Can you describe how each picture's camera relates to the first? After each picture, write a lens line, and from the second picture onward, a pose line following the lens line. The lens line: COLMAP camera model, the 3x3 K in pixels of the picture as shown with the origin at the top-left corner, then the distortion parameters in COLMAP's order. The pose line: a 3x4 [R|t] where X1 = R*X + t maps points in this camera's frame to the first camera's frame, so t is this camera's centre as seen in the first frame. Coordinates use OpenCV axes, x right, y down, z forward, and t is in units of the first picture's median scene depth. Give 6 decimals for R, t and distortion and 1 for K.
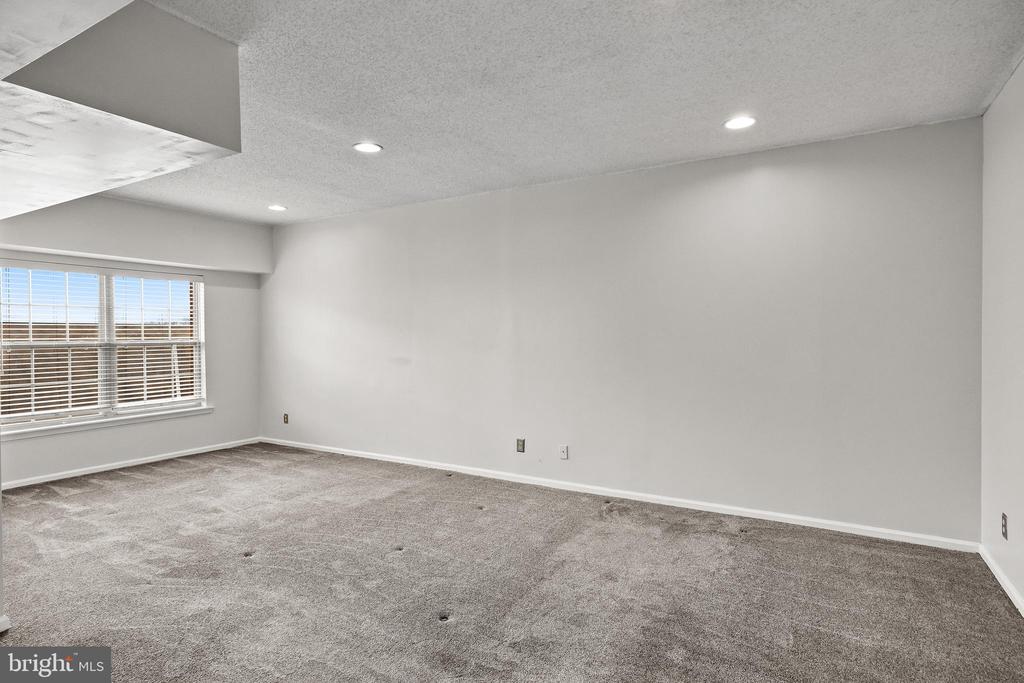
lens RADIAL K [[568.1, 0, 508.8], [0, 568.1, 340.6], [0, 0, 1]] dist [0.005326, 0.002661]
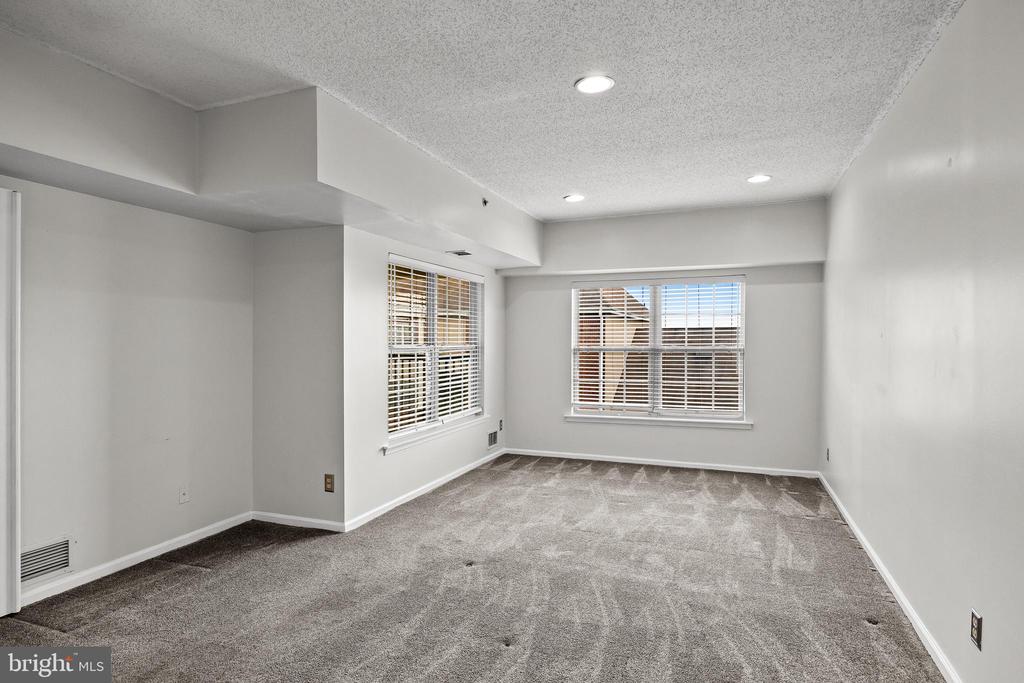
lens RADIAL K [[565.4, 0, 510.2], [0, 565.4, 340.2], [0, 0, 1]] dist [0.002358, 0.001015]
pose [[0.143689, 0.002265, -0.989620, 0.315203], [-0.010122, 0.999948, 0.000819, -0.008708], [0.989571, 0.009899, 0.143704, 0.555321]]
